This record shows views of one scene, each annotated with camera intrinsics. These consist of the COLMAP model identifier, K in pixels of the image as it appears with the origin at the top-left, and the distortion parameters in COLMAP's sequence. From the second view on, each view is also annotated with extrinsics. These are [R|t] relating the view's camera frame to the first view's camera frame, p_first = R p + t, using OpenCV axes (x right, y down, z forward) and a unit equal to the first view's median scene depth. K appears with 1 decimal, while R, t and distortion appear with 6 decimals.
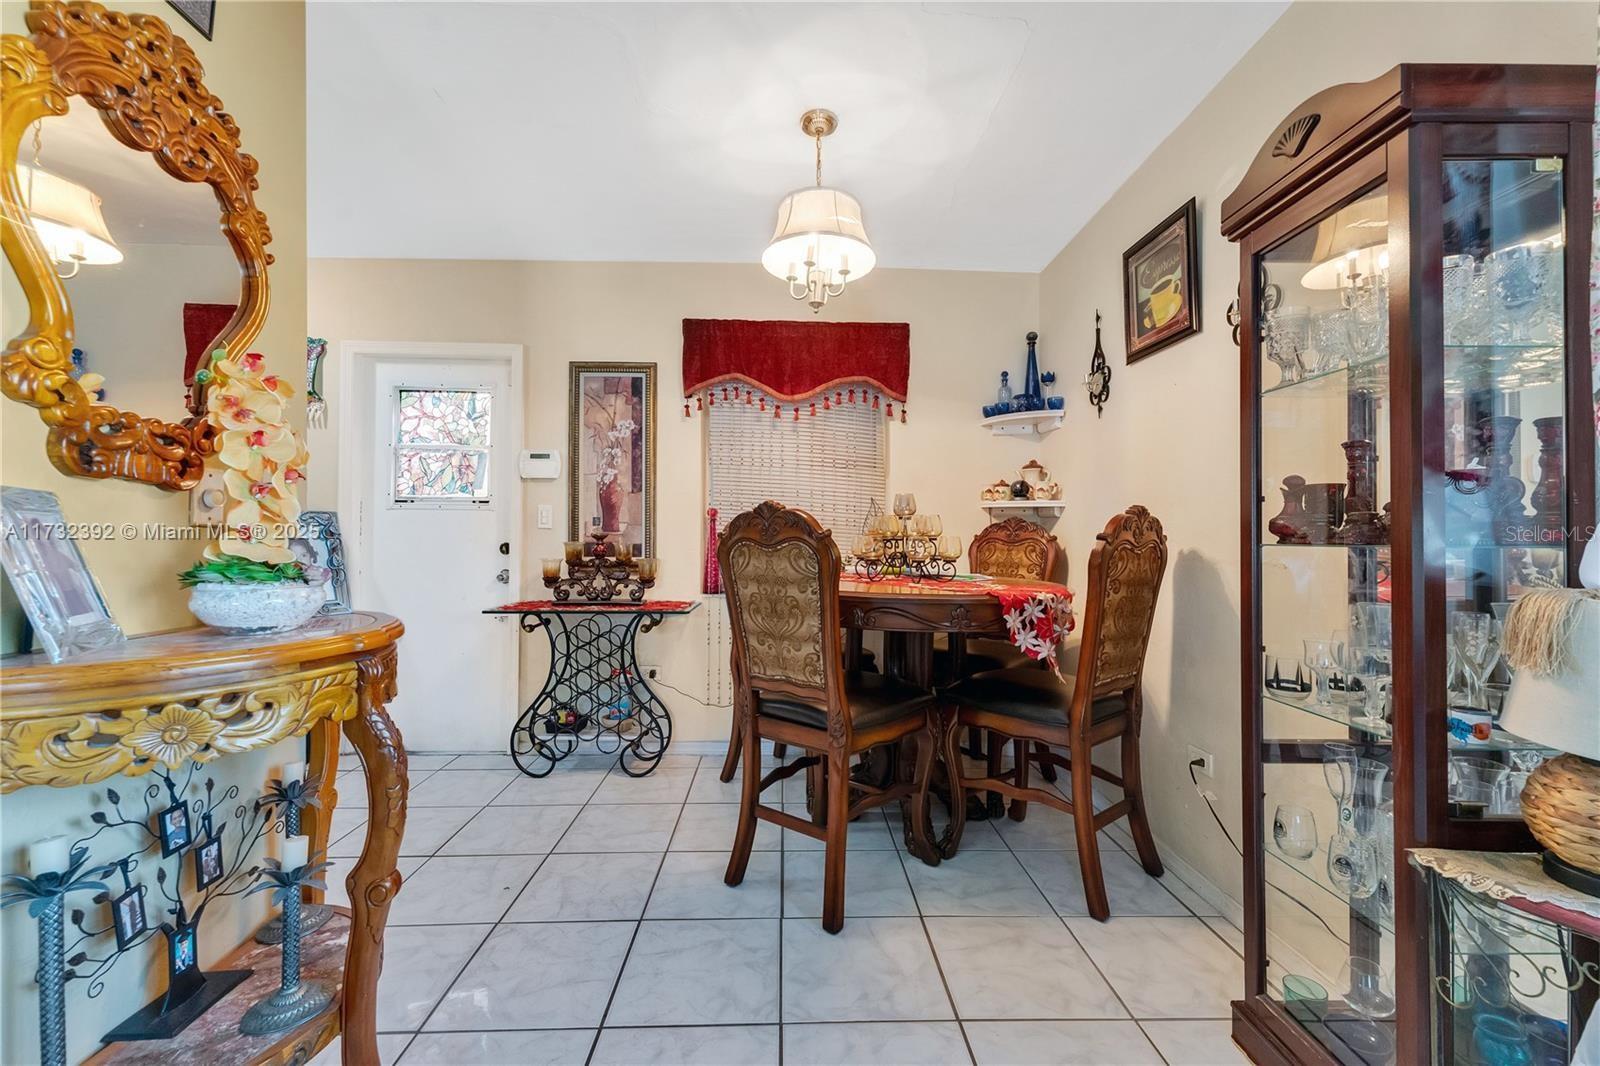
lens RADIAL K [[642.2, 0, 795.0], [0, 642.2, 533.1], [0, 0, 1]] dist [0.002055, -0.000024]
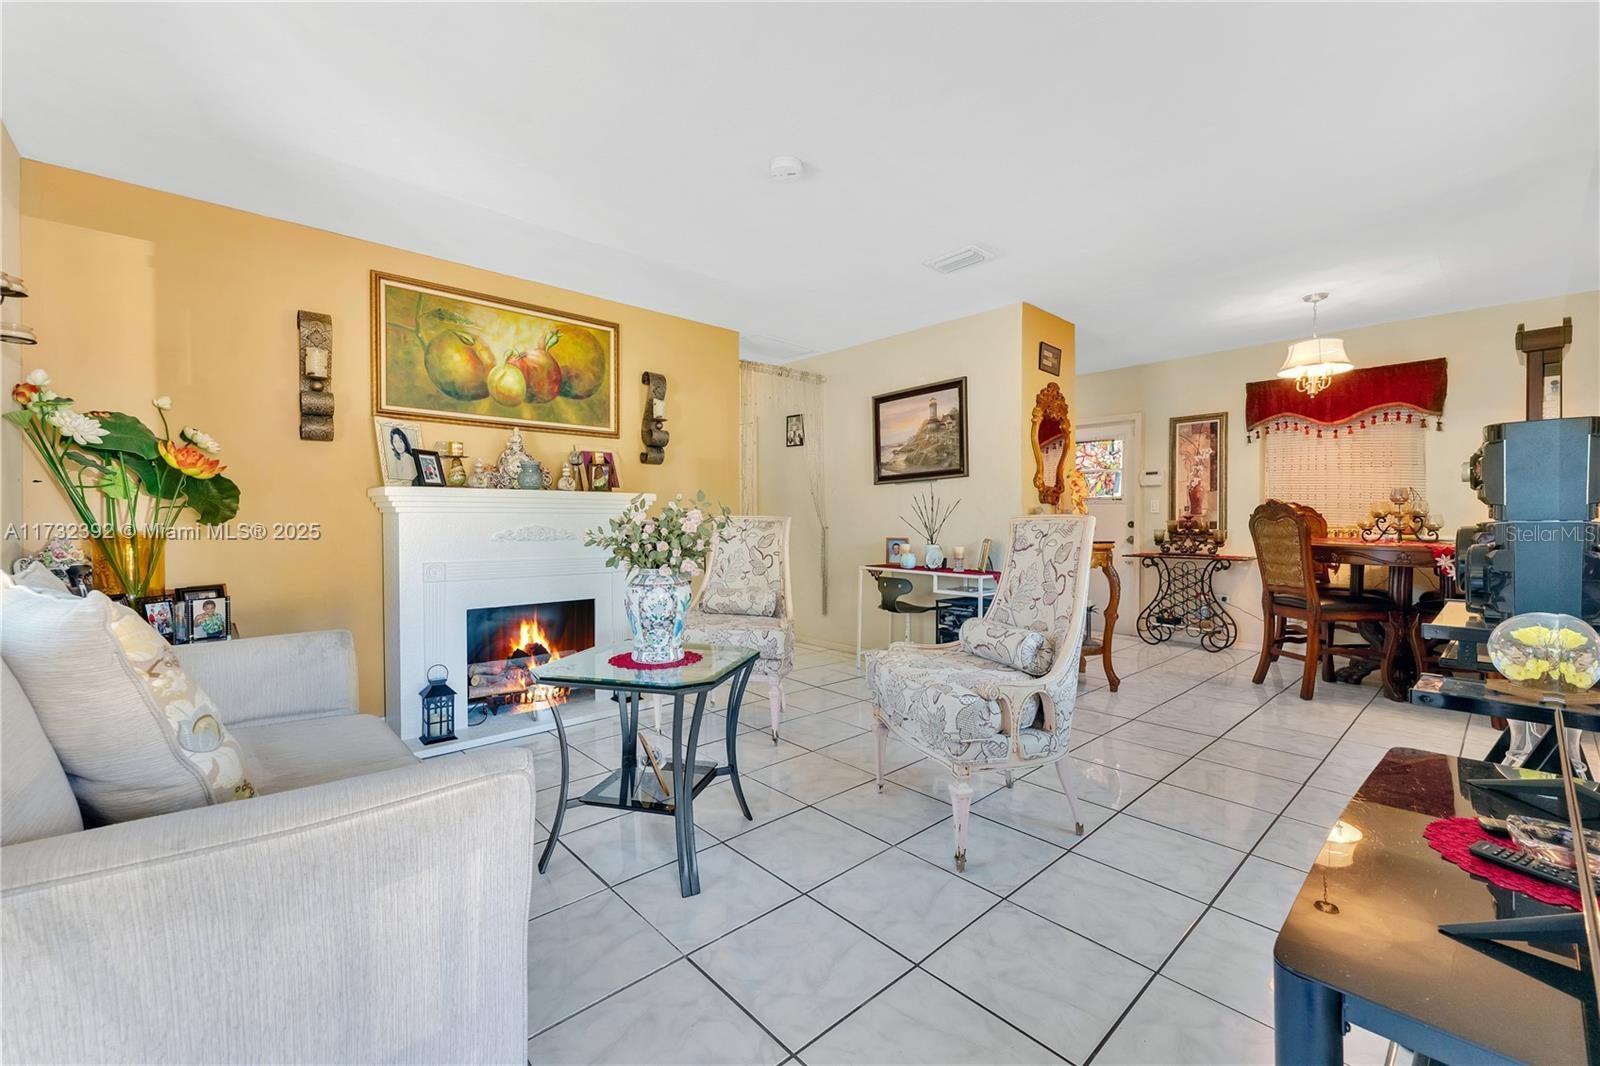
lens RADIAL K [[642.2, 0, 795.0], [0, 642.2, 533.1], [0, 0, 1]] dist [0.002055, -0.000024]
pose [[0.650929, 0.006698, -0.759109, 0.327507], [0.011921, 0.999748, 0.019044, 0.002048], [0.759045, -0.021445, 0.650685, -0.955747]]
